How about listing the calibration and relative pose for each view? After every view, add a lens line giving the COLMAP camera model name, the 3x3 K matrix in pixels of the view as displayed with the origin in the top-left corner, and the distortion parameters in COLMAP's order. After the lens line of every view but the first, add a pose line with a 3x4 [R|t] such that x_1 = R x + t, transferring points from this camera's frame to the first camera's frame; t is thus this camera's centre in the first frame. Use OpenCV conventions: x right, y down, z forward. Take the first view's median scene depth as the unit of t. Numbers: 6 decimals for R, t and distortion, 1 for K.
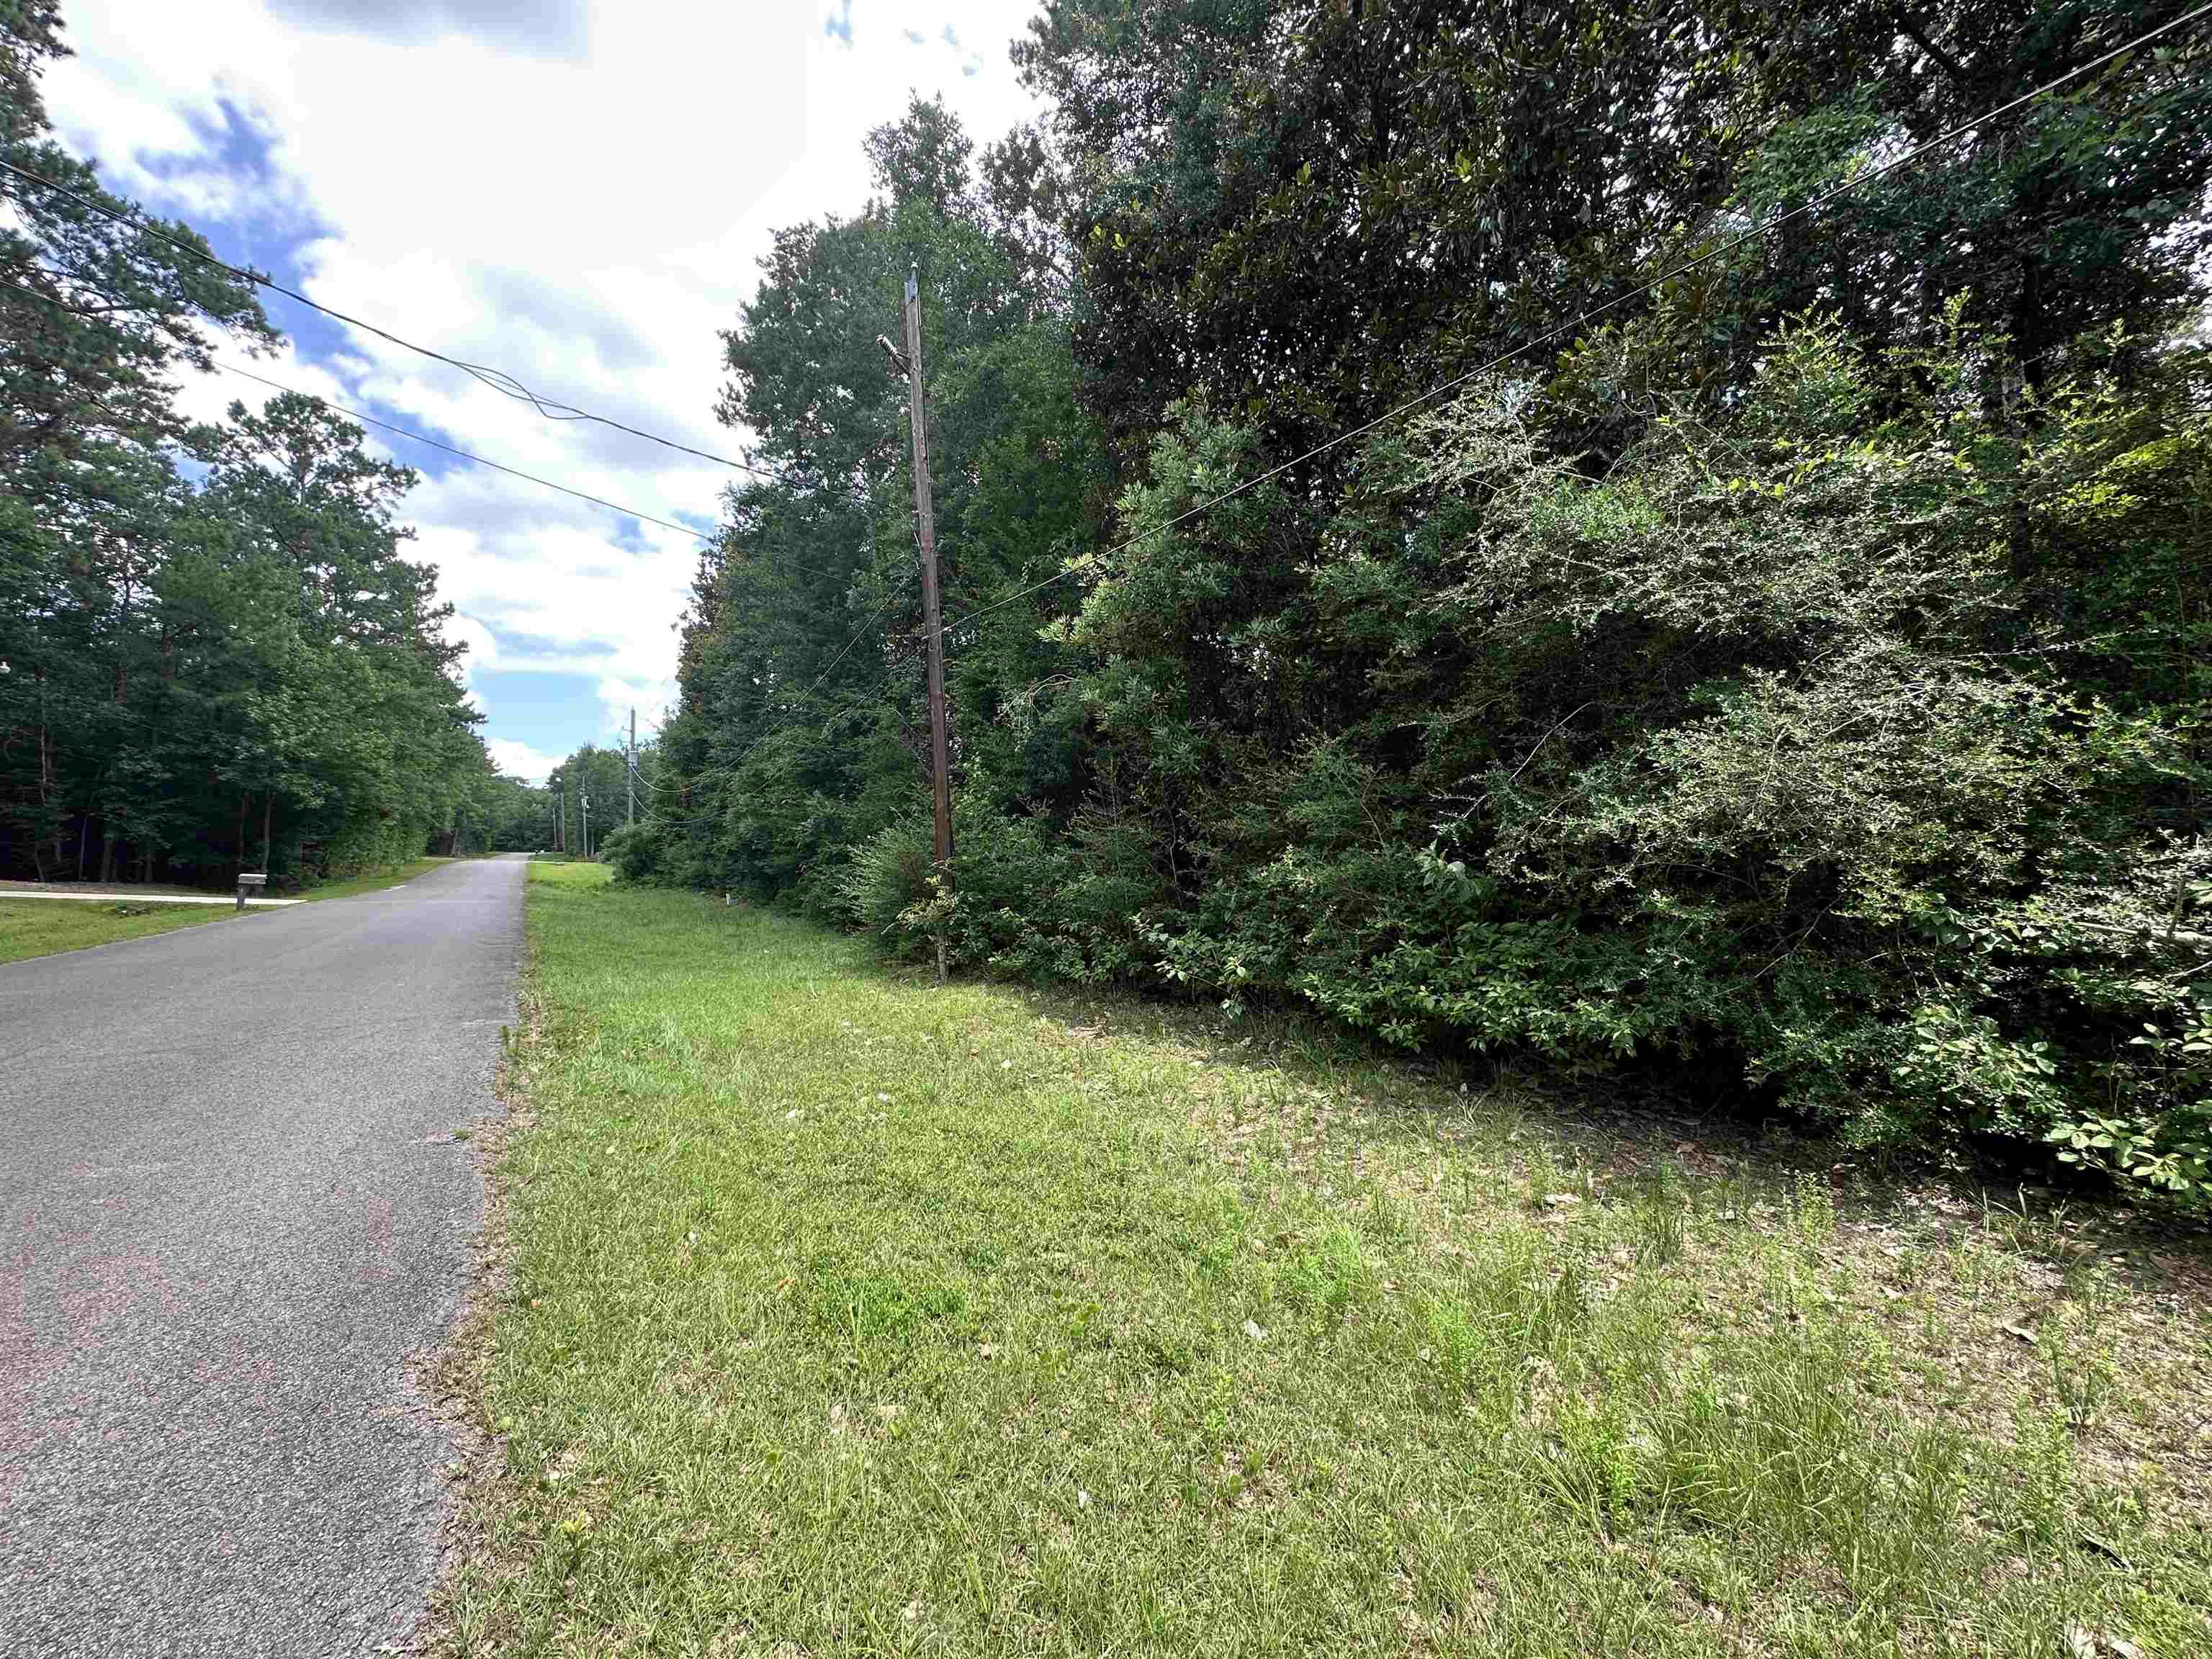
lens RADIAL K [[886.3, 0, 1106.0], [0, 886.3, 829.5], [0, 0, 1]] dist [-0.001699, -0.000138]
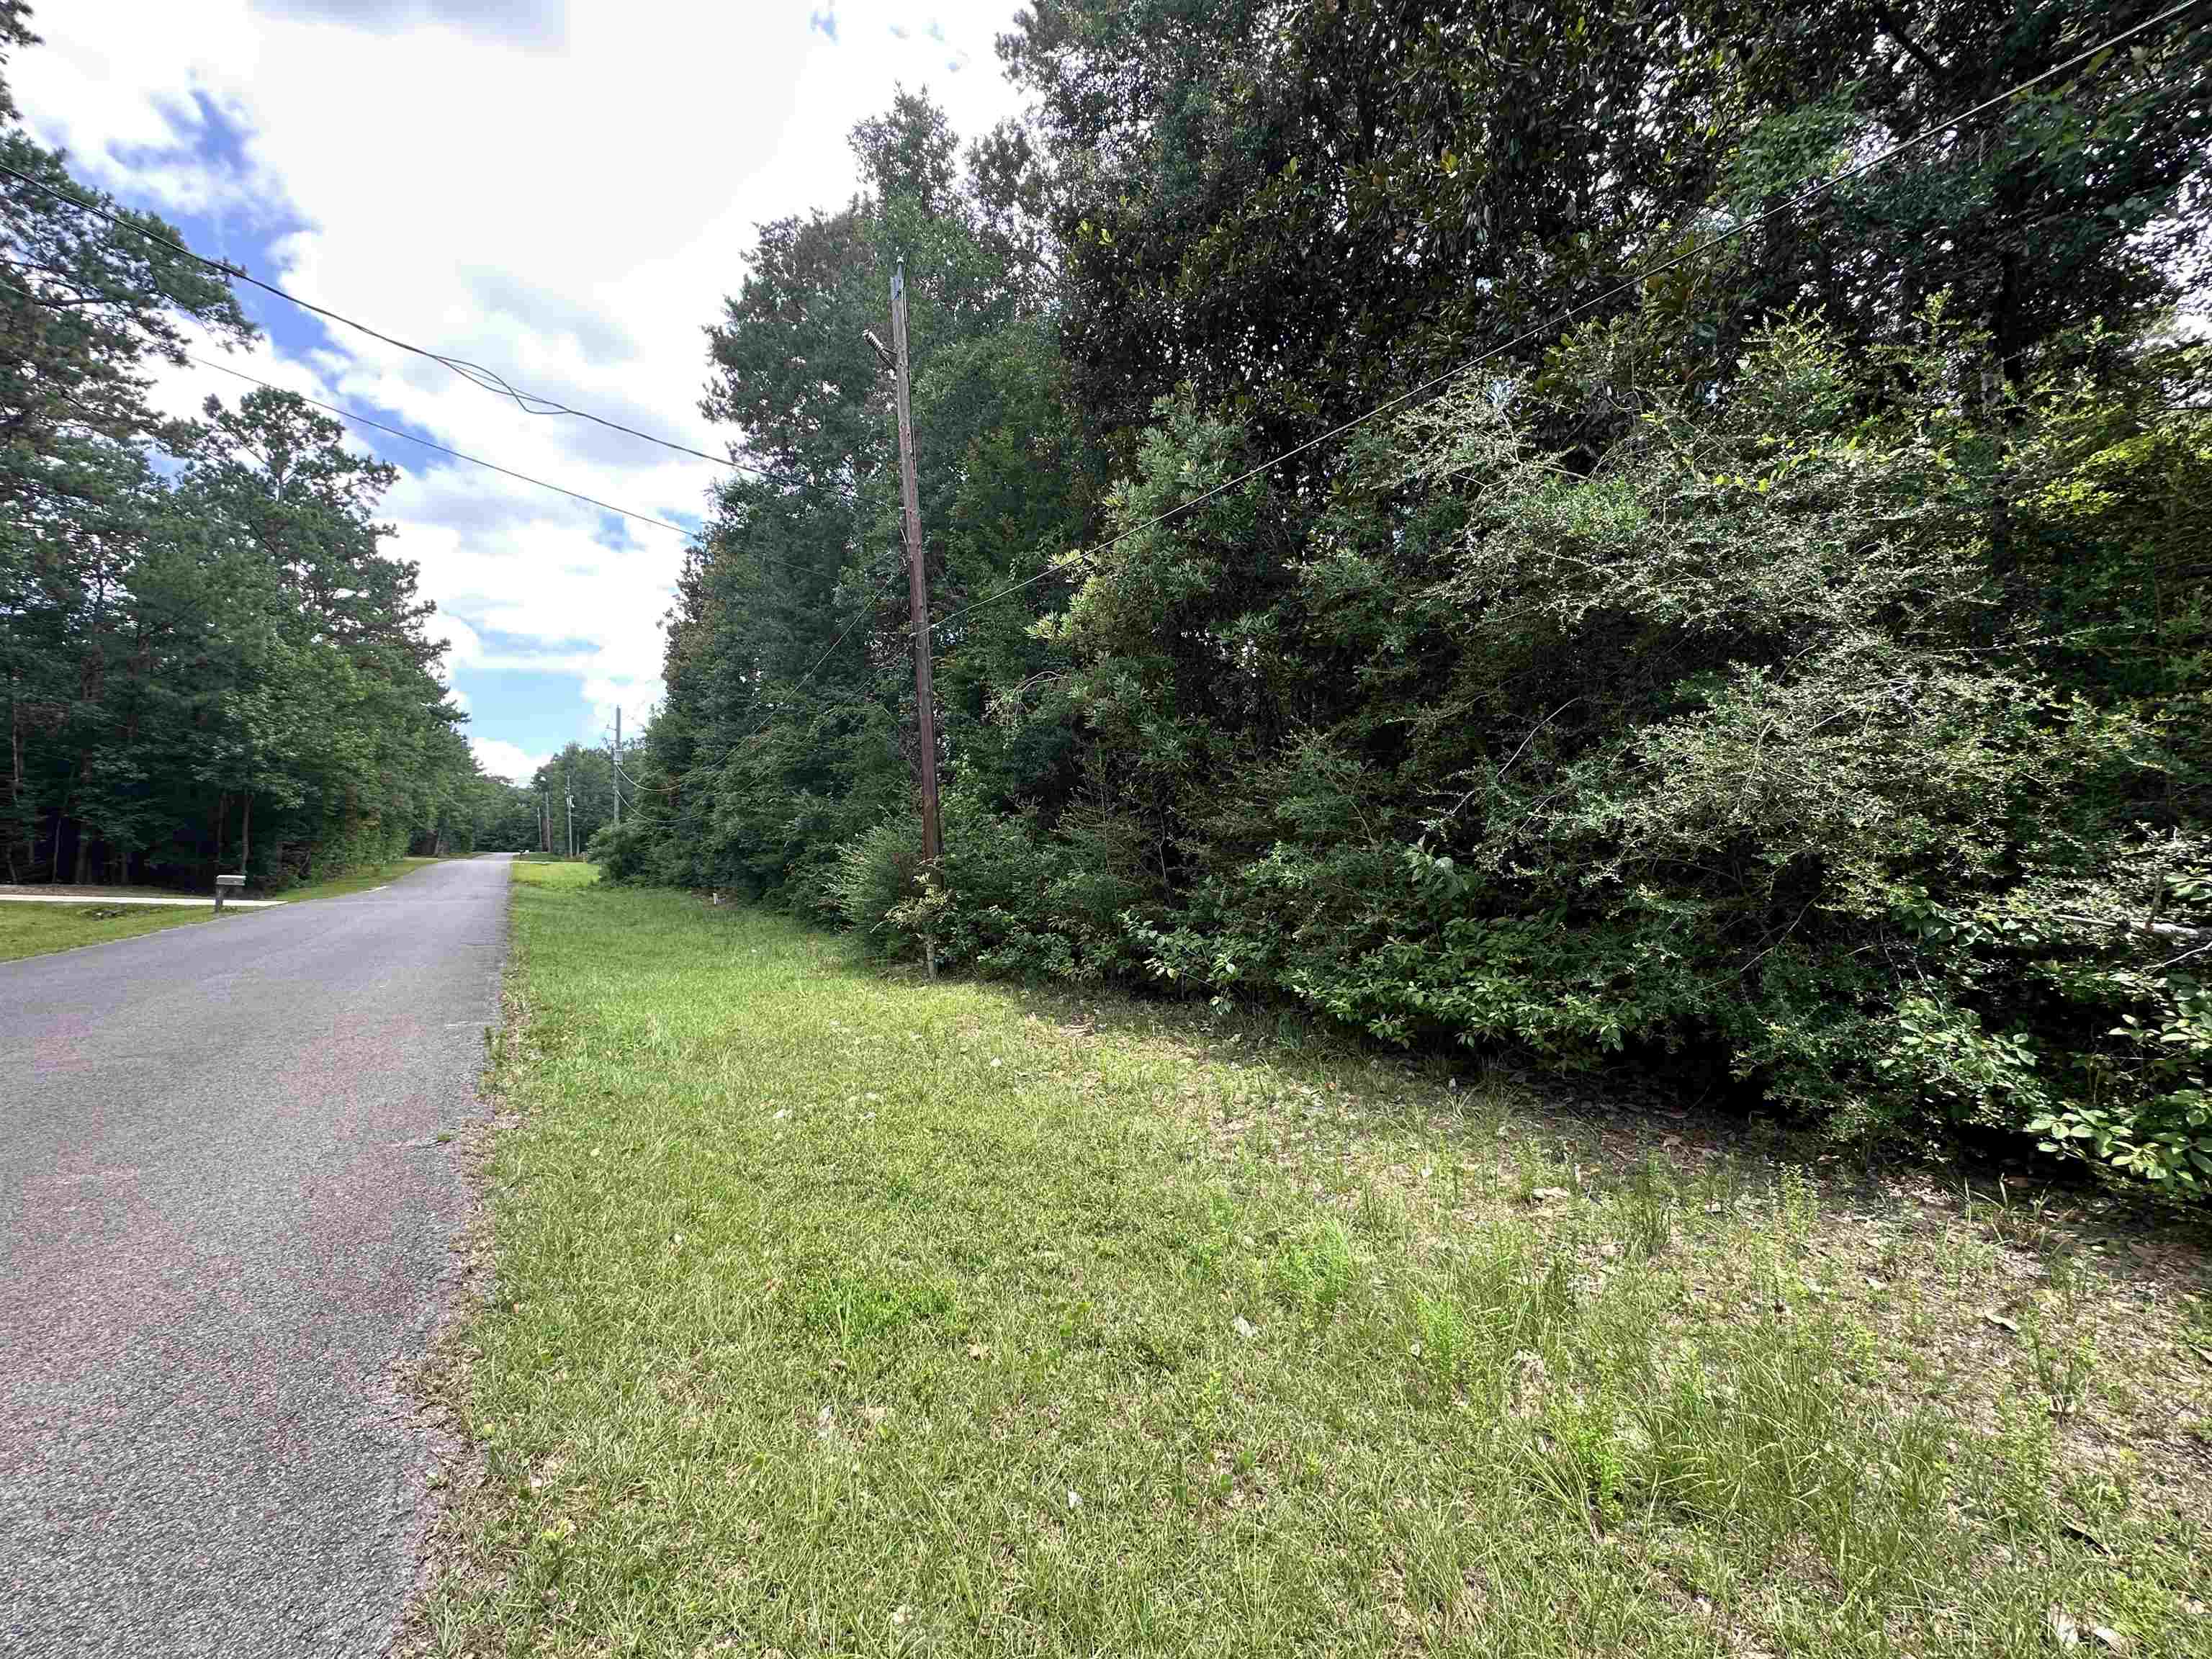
lens RADIAL K [[886.3, 0, 1106.0], [0, 886.3, 829.5], [0, 0, 1]] dist [-0.001699, -0.000138]
pose [[0.999920, -0.003869, 0.012043, 0.000768], [0.003834, 0.999988, 0.002921, 0.000289], [-0.012054, -0.002875, 0.999923, 0.002655]]
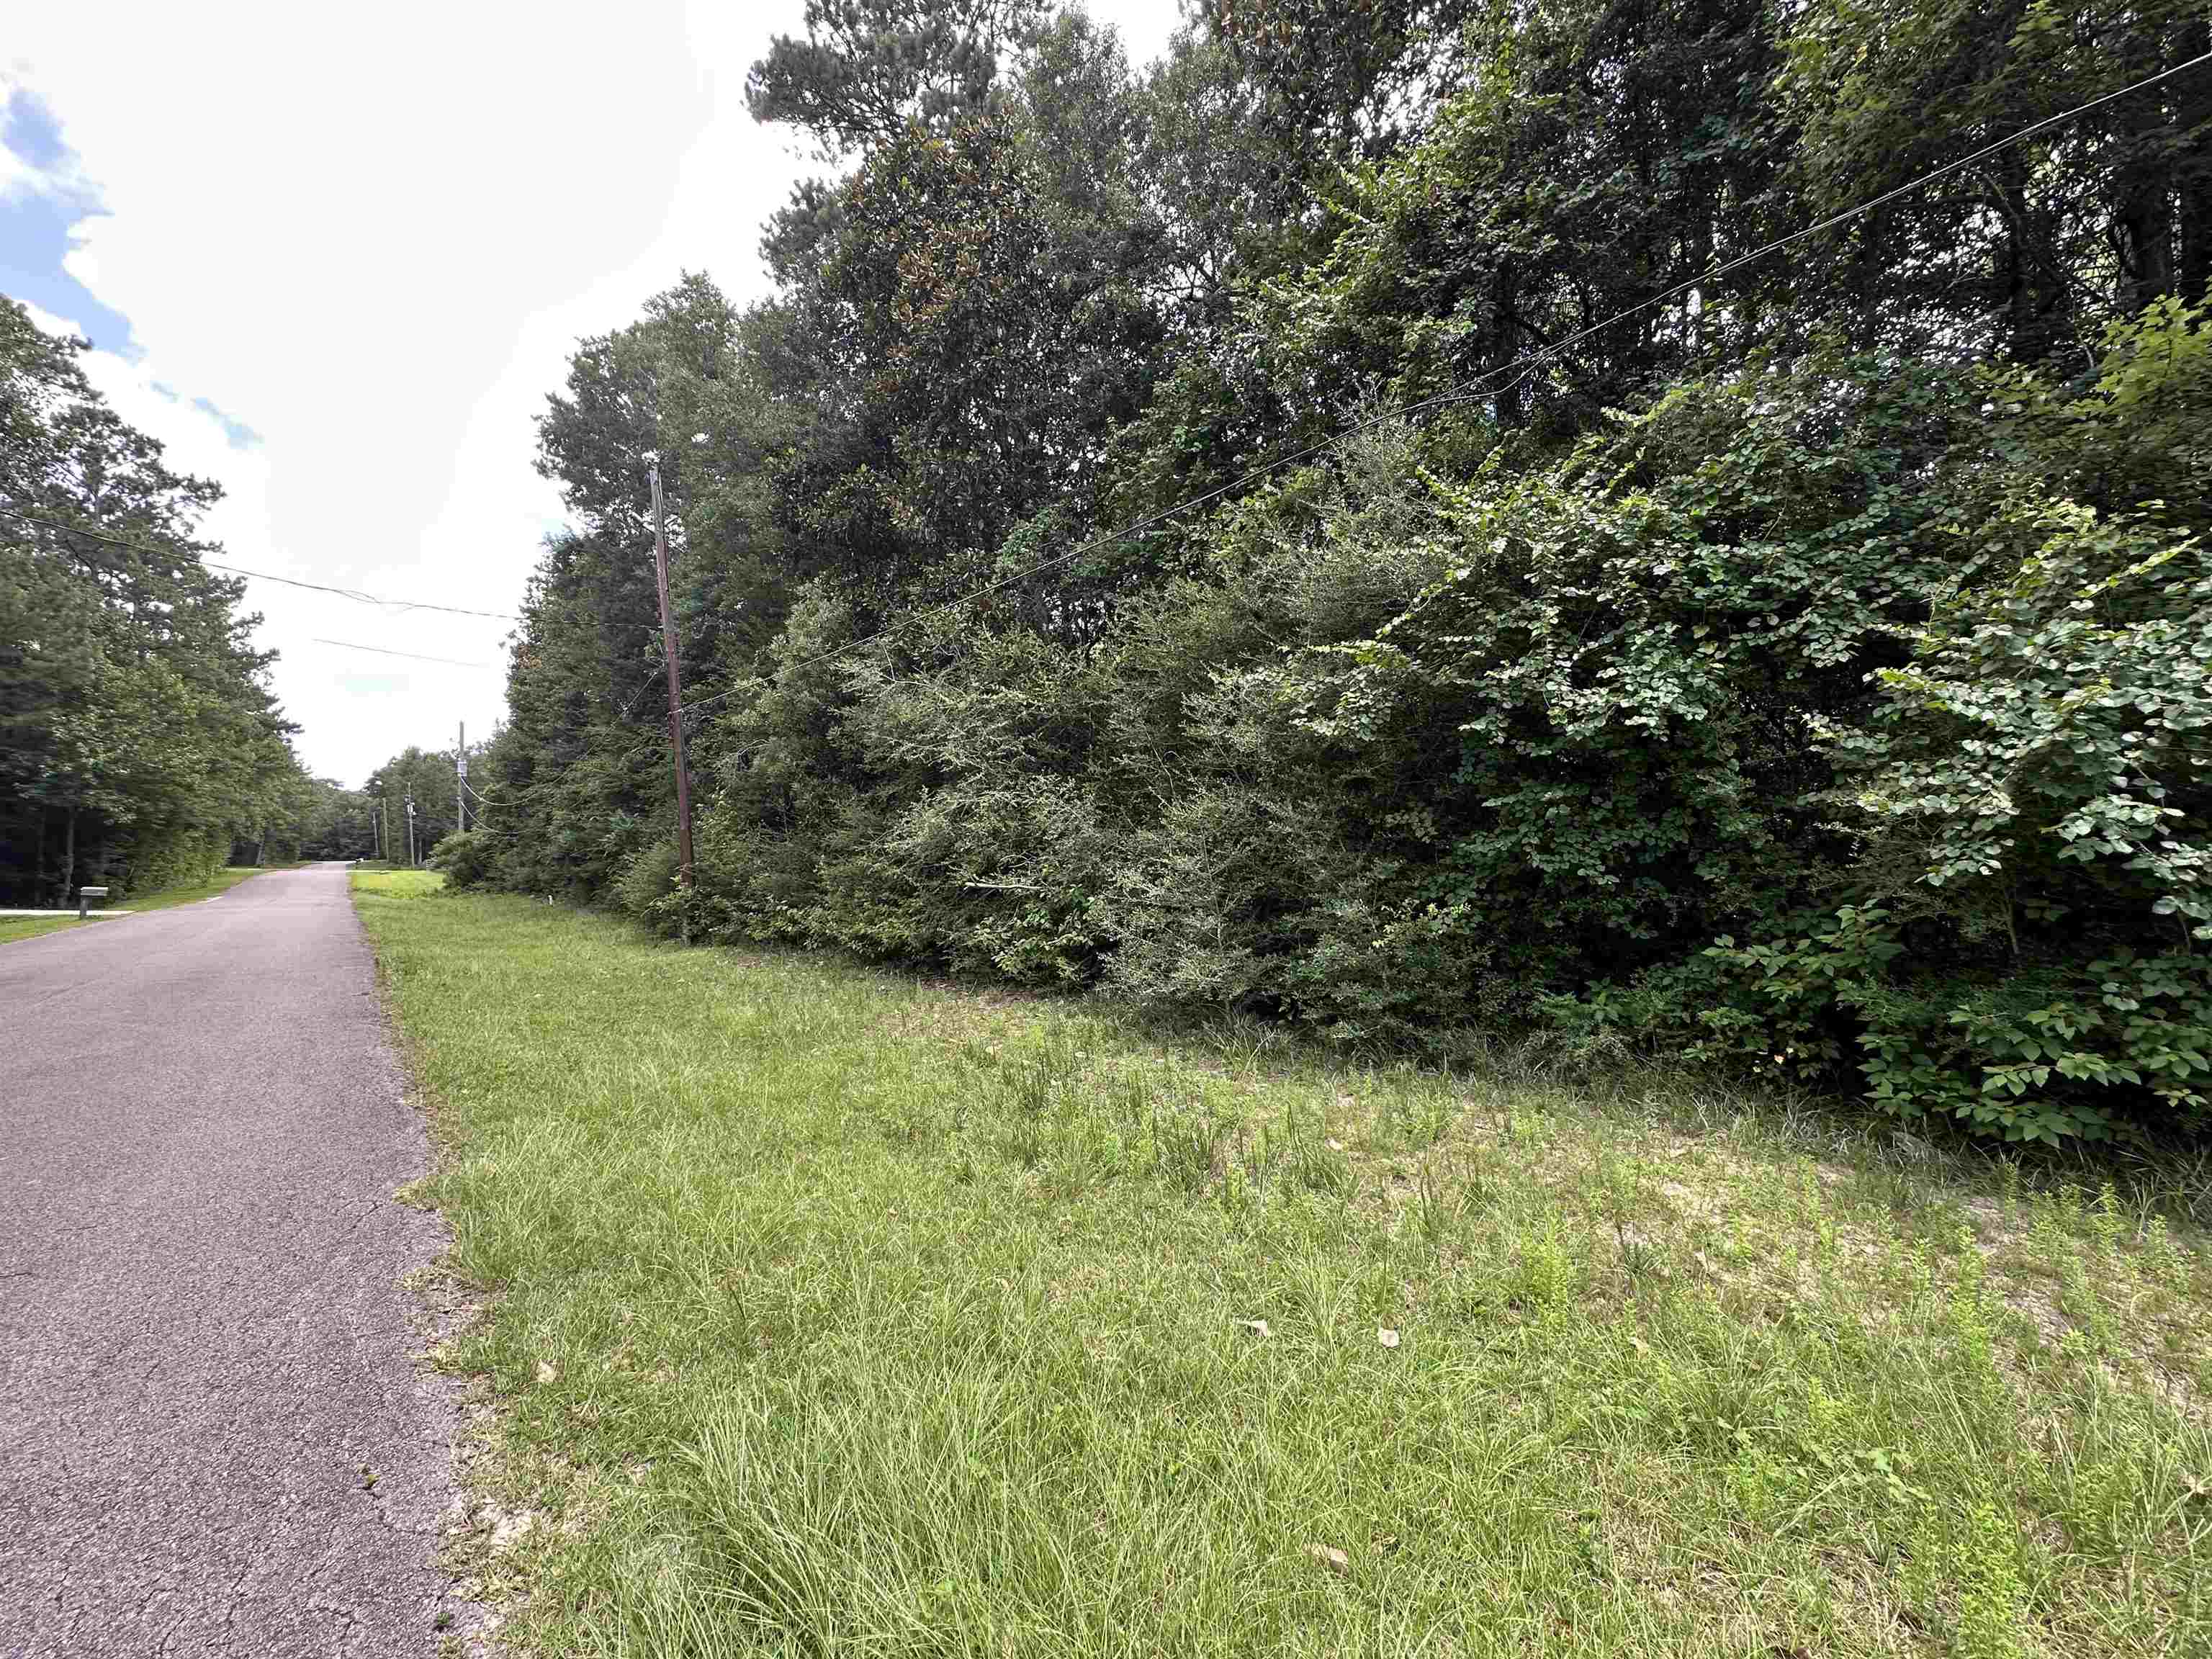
lens RADIAL K [[898.0, 0, 1106.0], [0, 898.0, 829.5], [0, 0, 1]] dist [0.002488, 0.000449]
pose [[0.991855, -0.014128, 0.126588, 0.510615], [0.013501, 0.999892, 0.005806, -0.037410], [-0.126657, -0.004050, 0.991938, -0.904054]]
